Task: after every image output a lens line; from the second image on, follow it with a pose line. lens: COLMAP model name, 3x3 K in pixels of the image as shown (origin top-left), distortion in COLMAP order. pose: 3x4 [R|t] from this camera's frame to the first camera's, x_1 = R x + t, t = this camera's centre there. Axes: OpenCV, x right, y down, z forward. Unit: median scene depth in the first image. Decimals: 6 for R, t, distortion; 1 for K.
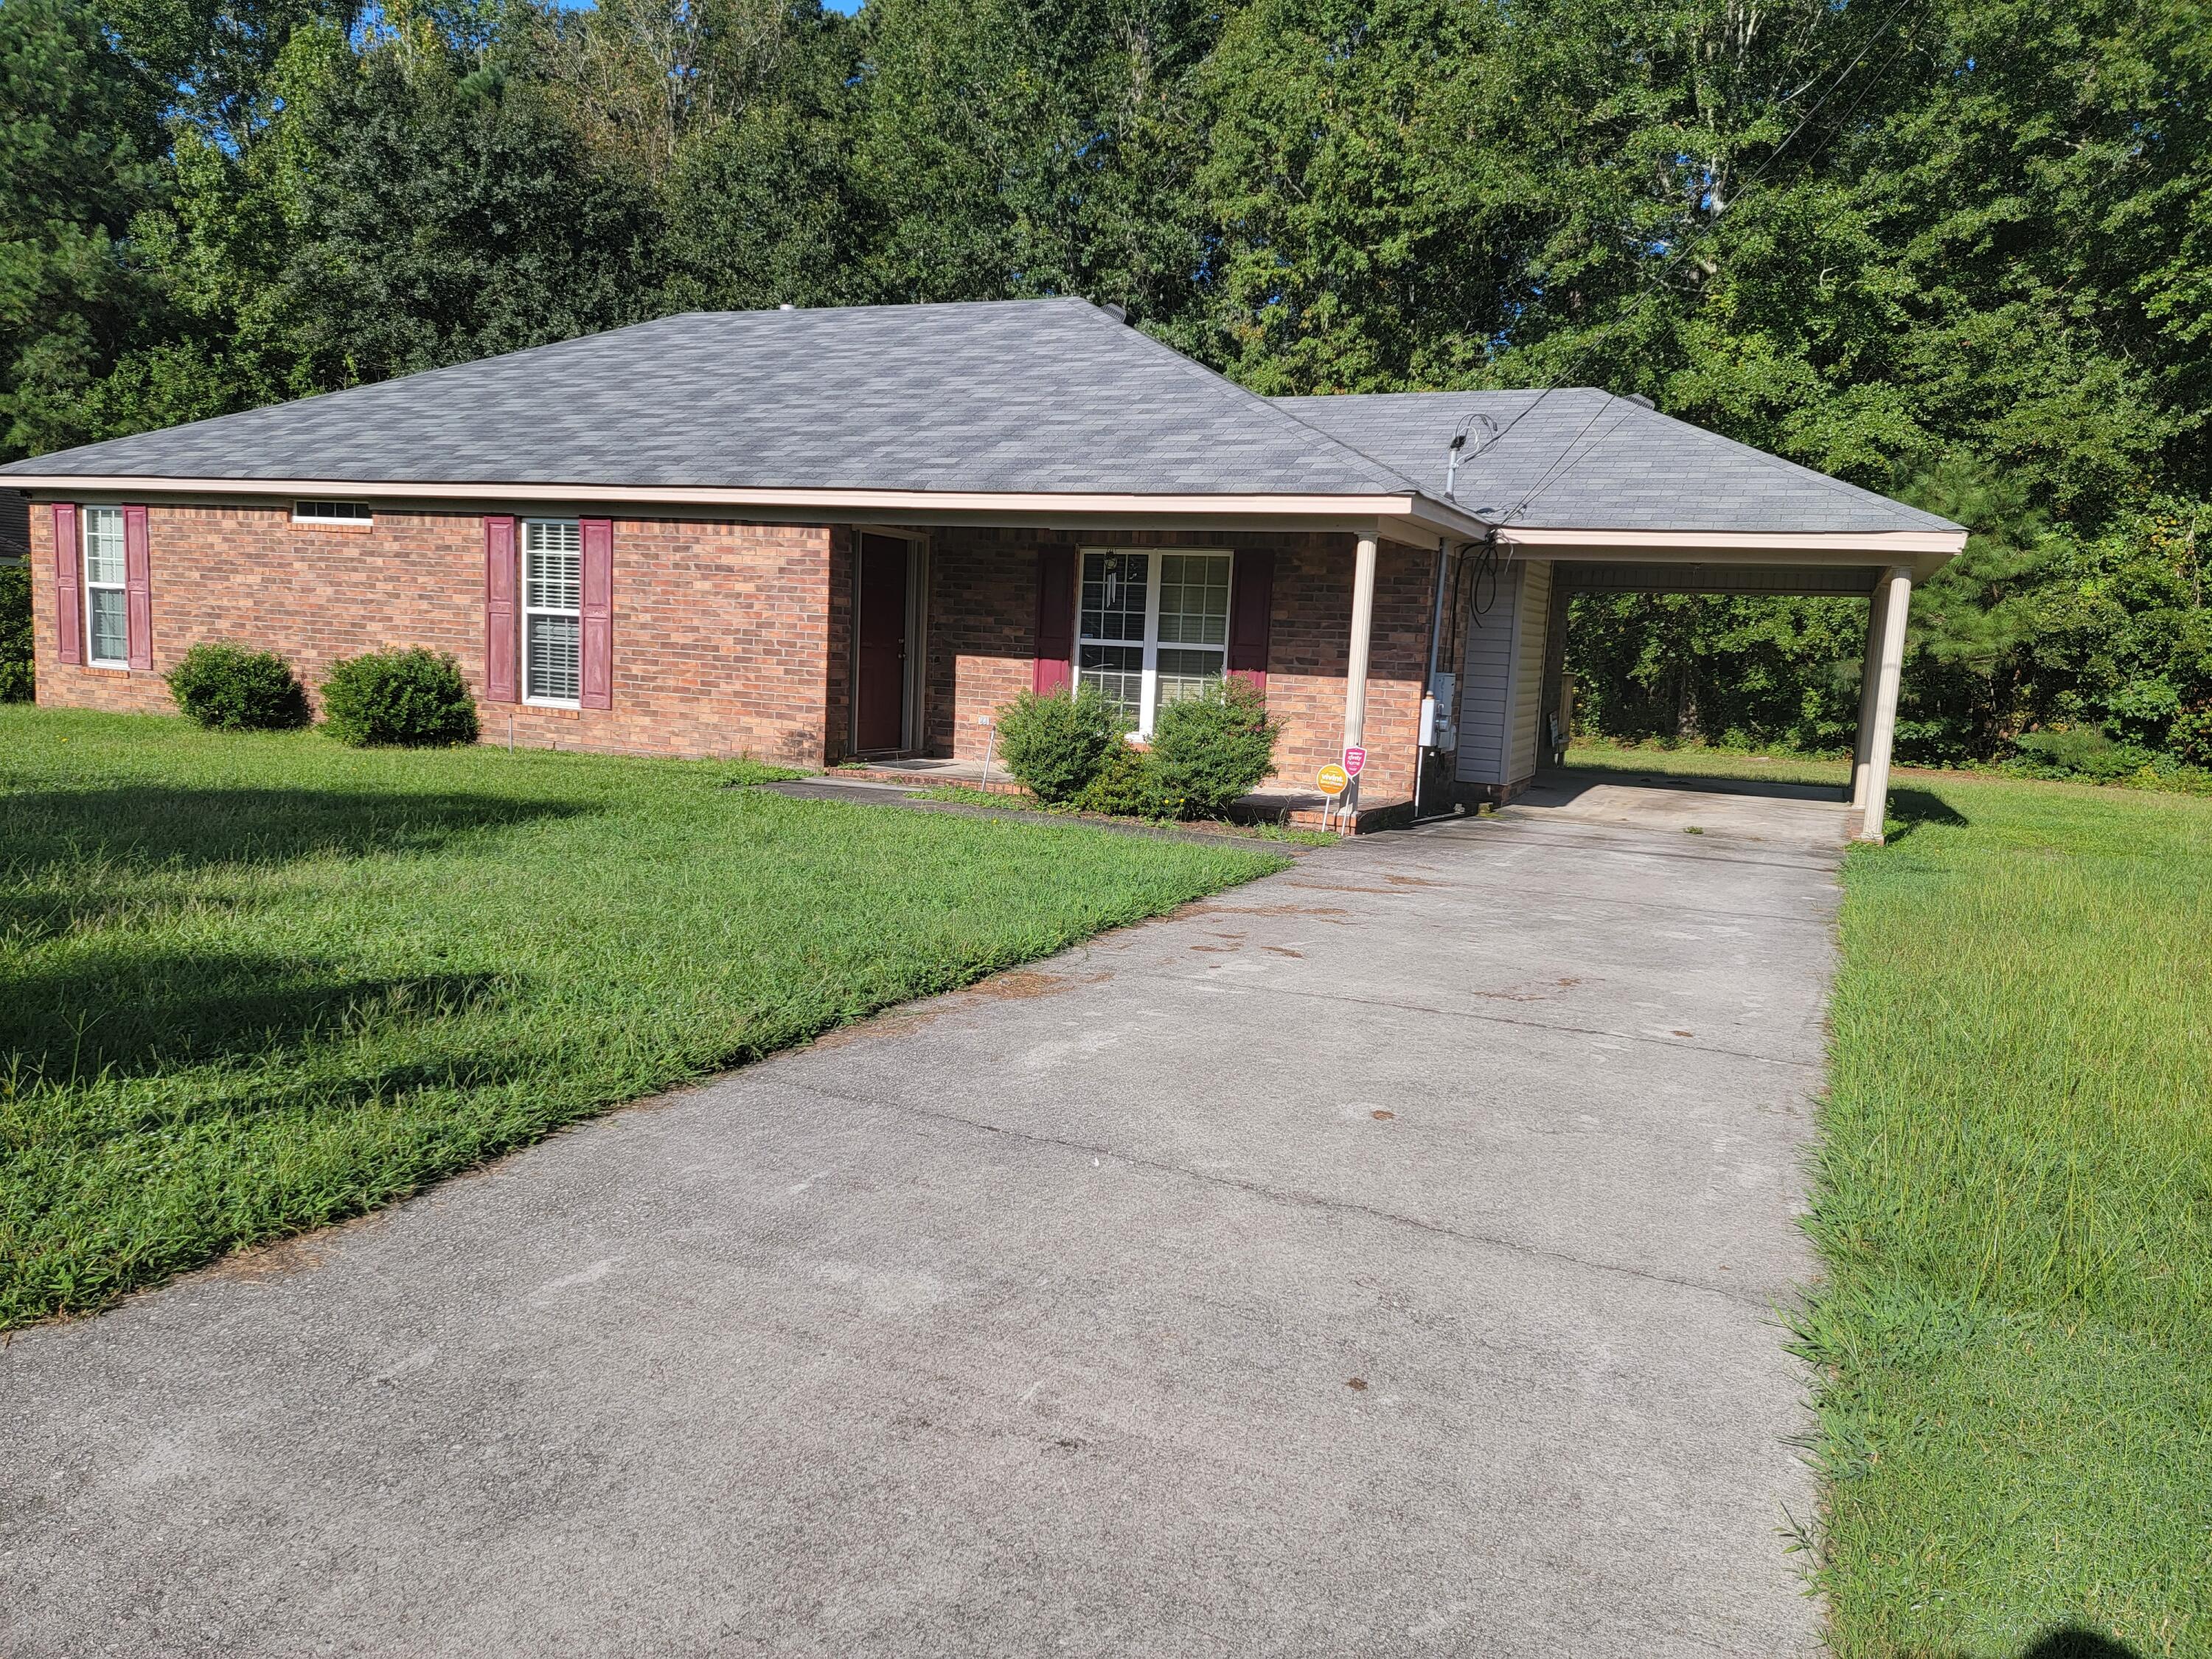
lens RADIAL K [[1552.4, 0, 1106.0], [0, 1552.4, 829.5], [0, 0, 1]] dist [0.087052, -0.077210]
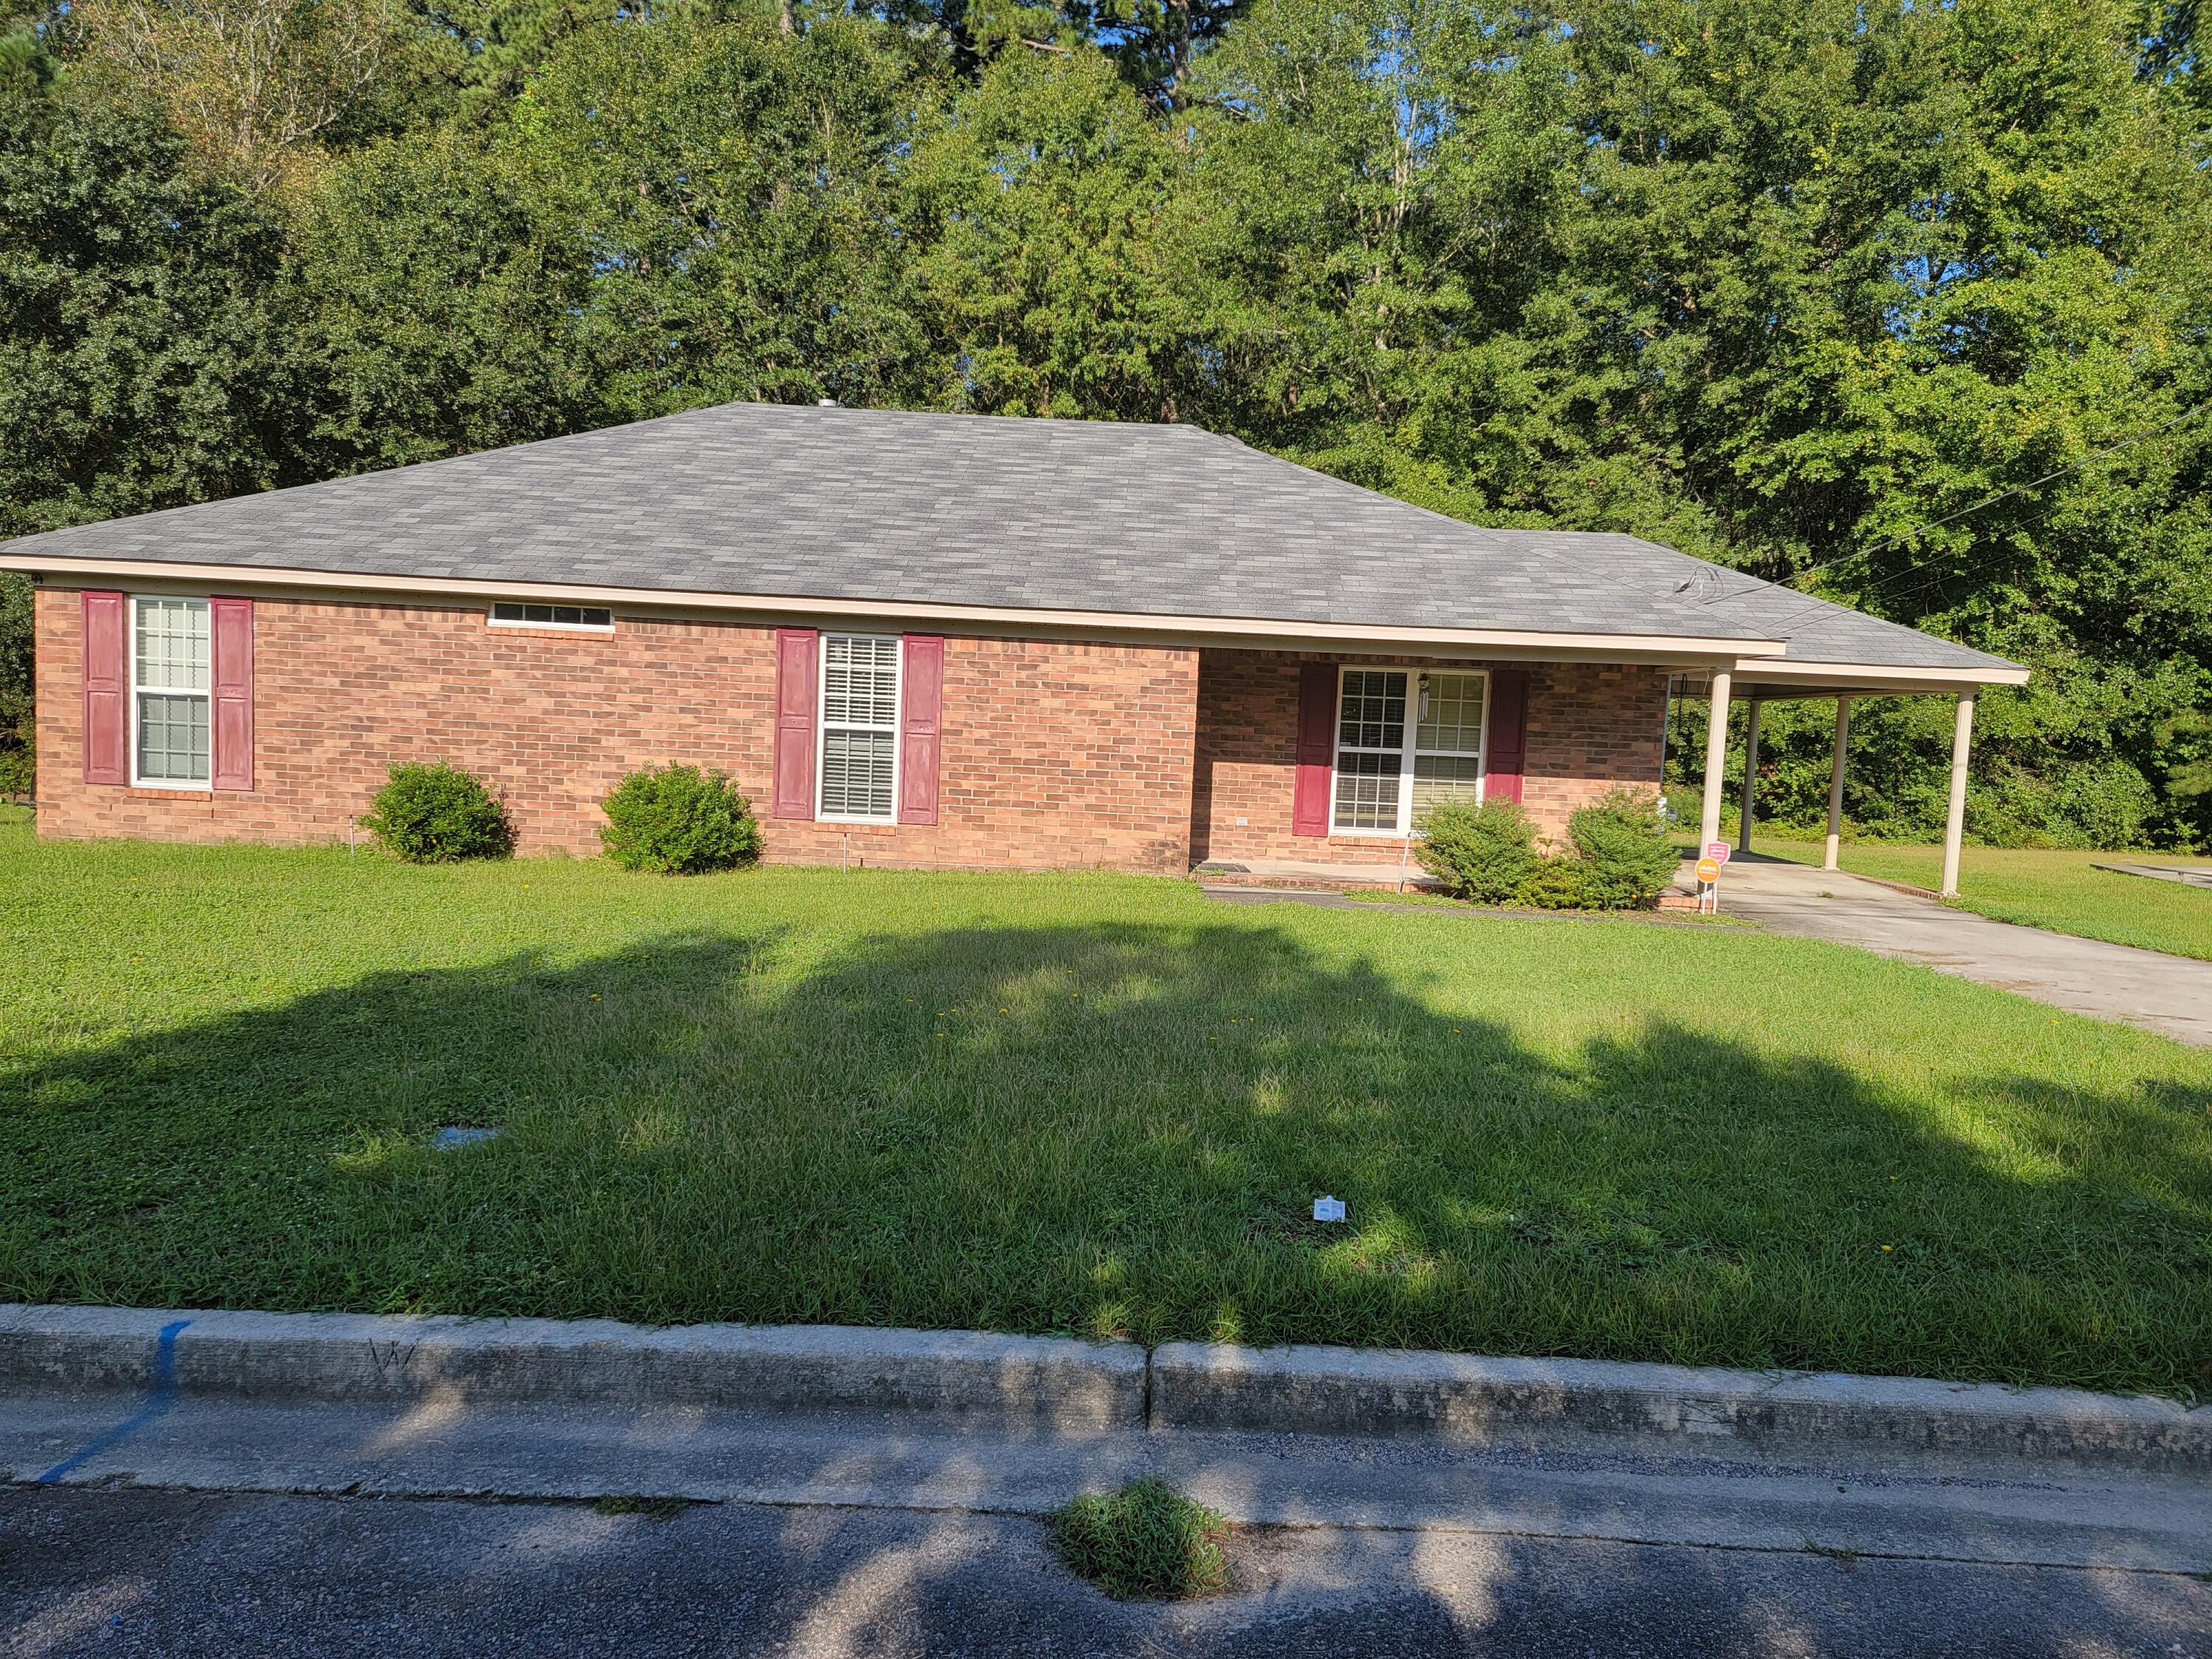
lens RADIAL K [[1573.8, 0, 1106.0], [0, 1573.8, 829.5], [0, 0, 1]] dist [0.094748, -0.088944]
pose [[0.914974, -0.033836, 0.402092, -0.587258], [0.047278, 0.998604, -0.023550, -0.042411], [-0.400734, 0.040558, 0.915296, 0.036104]]
